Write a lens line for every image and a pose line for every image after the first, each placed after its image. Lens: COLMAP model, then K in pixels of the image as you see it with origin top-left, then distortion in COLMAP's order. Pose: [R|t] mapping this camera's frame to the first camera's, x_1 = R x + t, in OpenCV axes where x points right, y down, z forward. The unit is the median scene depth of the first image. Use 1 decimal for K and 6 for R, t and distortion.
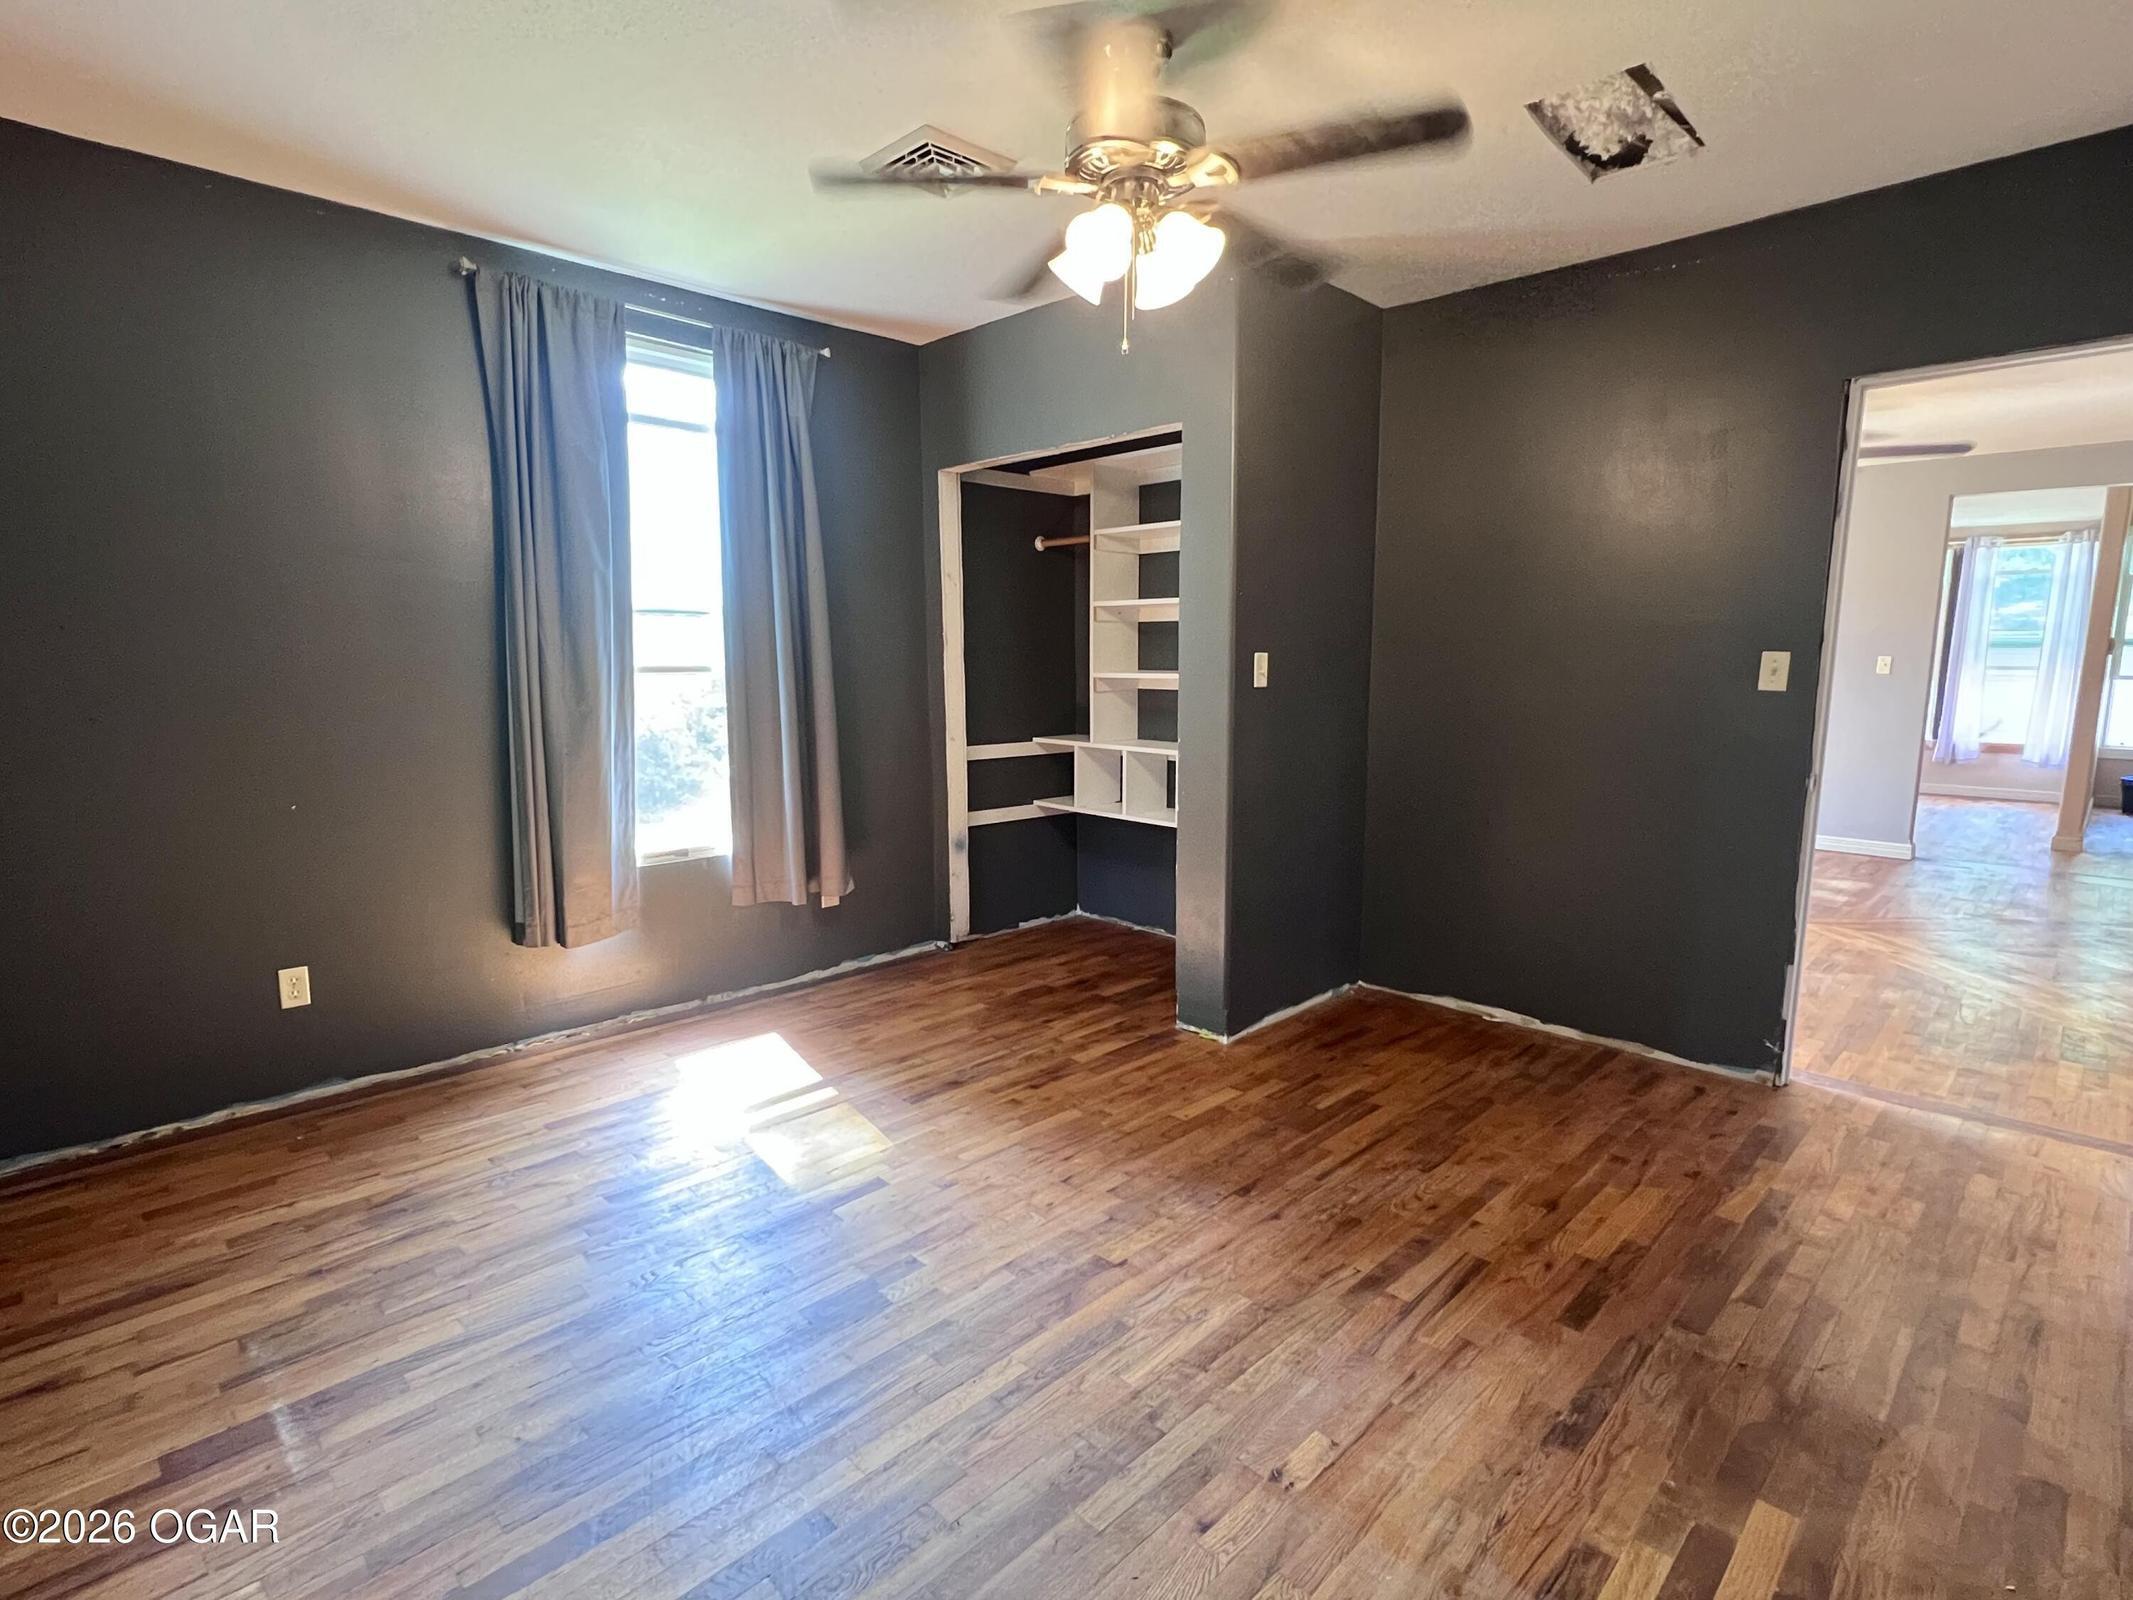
lens RADIAL K [[1044.7, 0, 1069.2], [0, 1044.7, 809.6], [0, 0, 1]] dist [-0.000522, -0.000404]
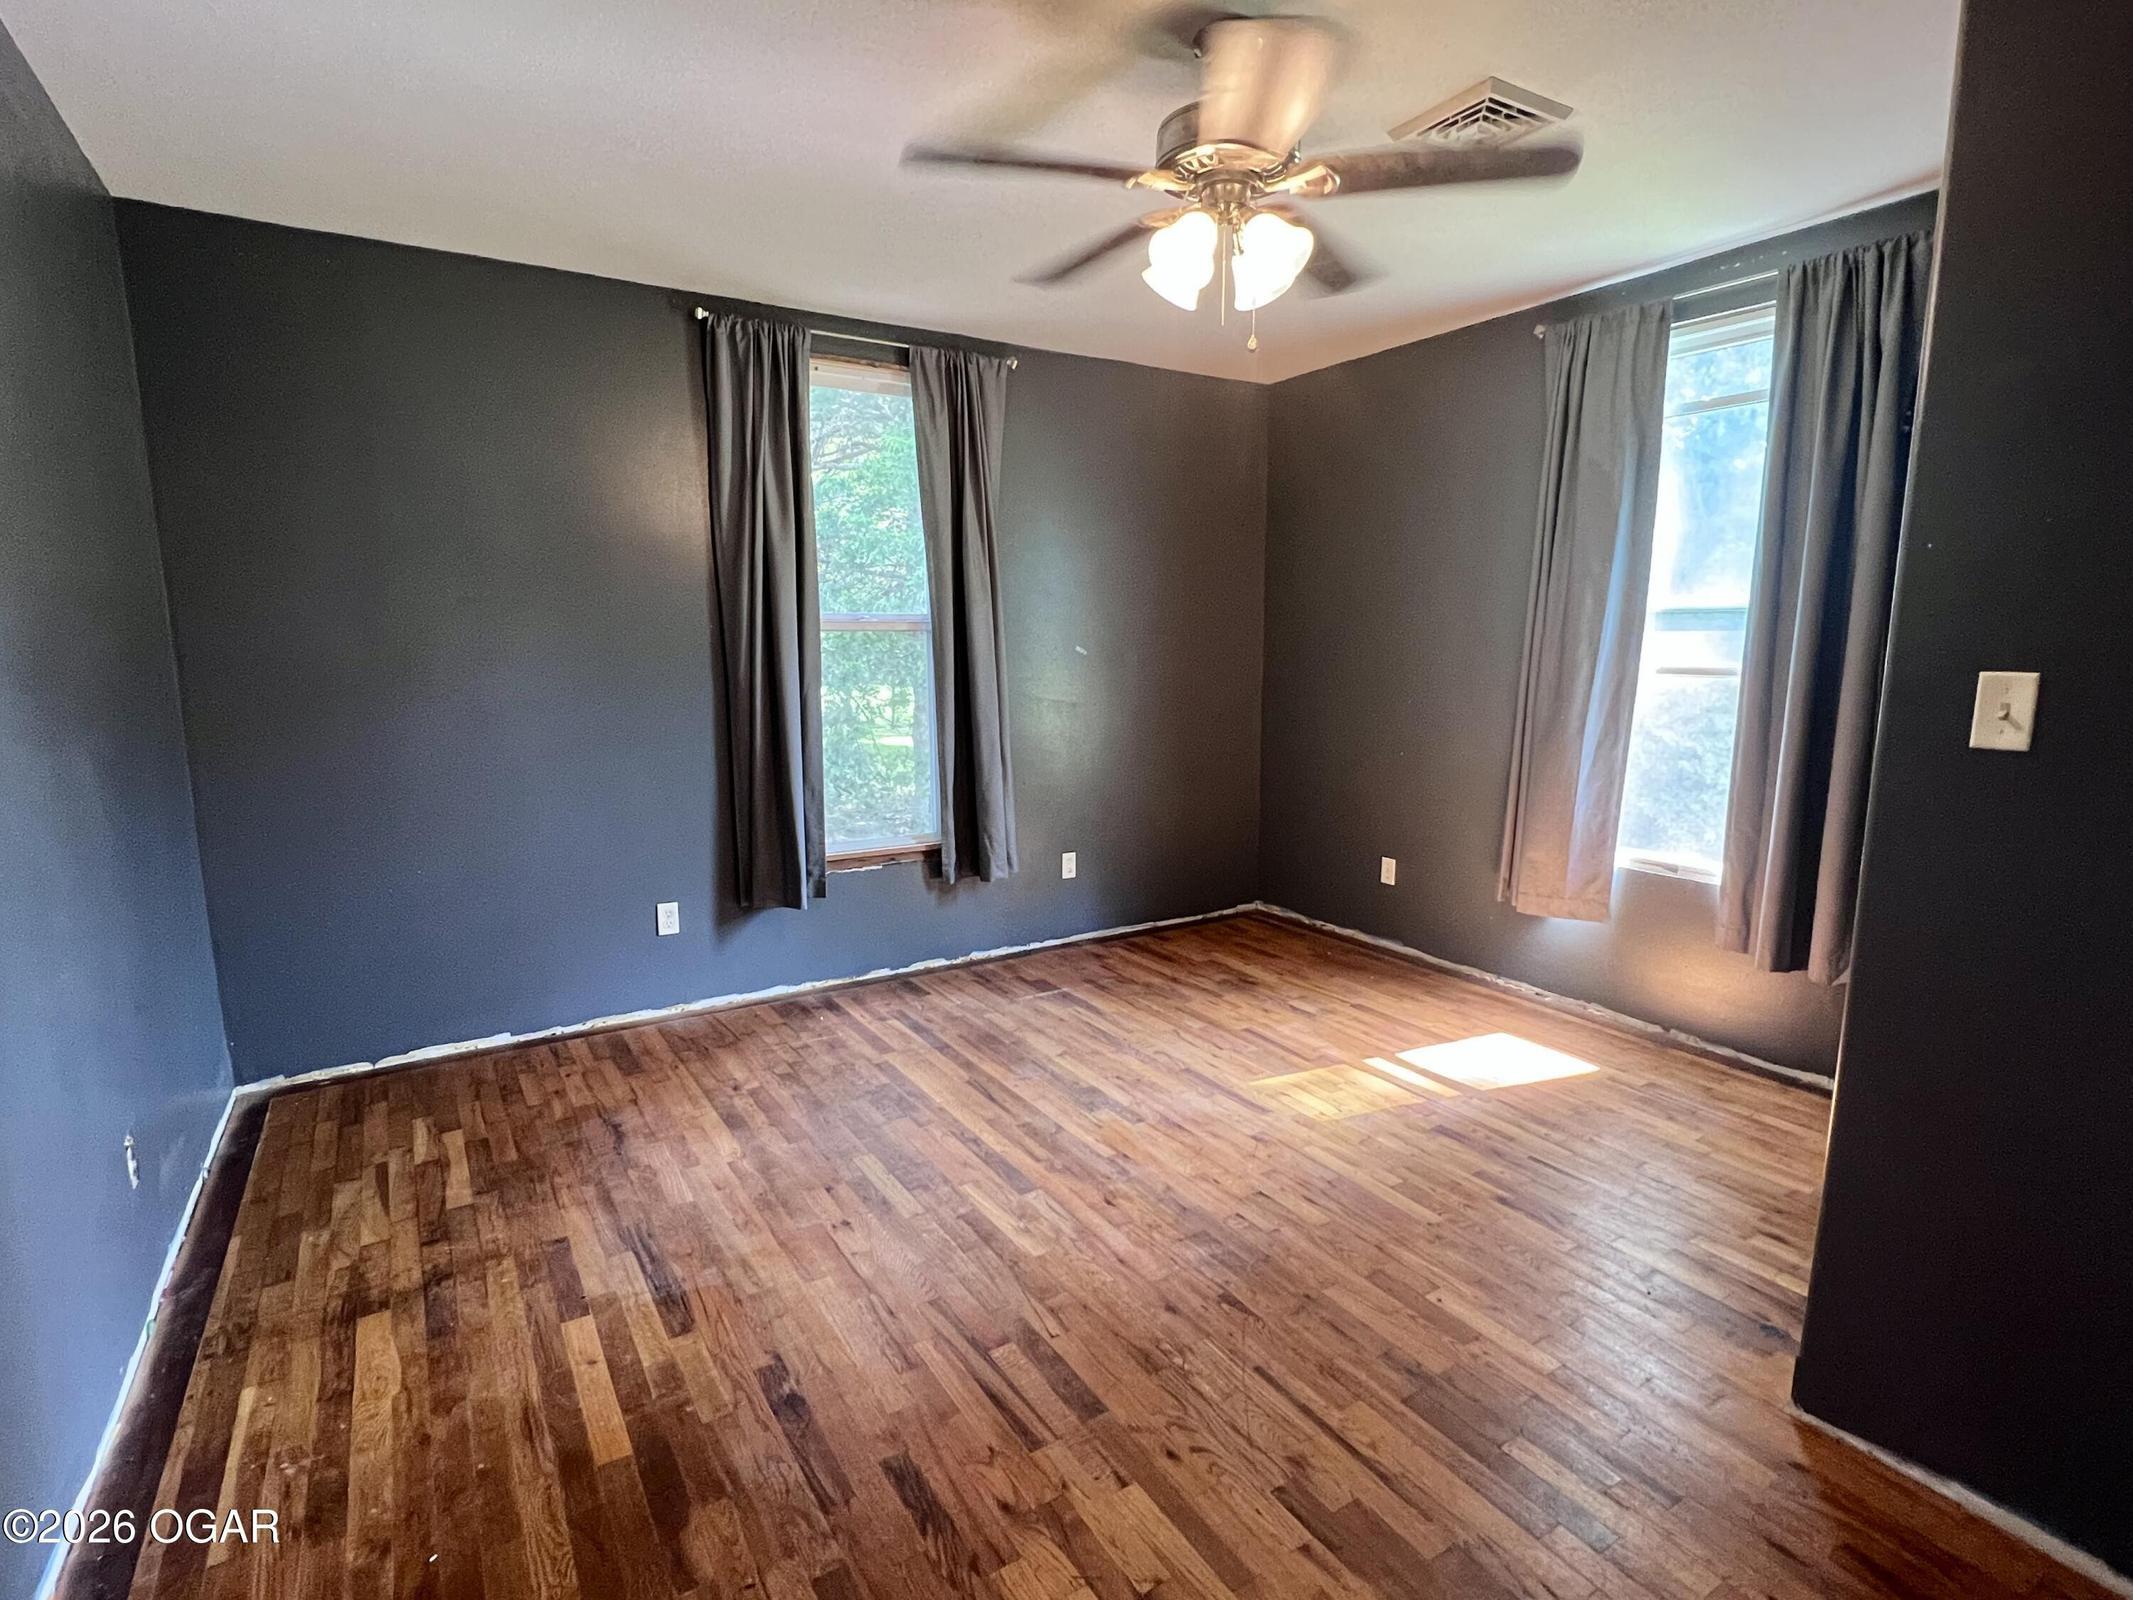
lens RADIAL K [[1044.7, 0, 1066.3], [0, 1044.7, 795.7], [0, 0, 1]] dist [-0.000522, -0.000404]
pose [[-0.213928, 0.144122, -0.966159, 1.018653], [-0.143744, 0.973645, 0.177066, -0.173355], [0.966215, 0.176760, -0.187574, 1.023717]]
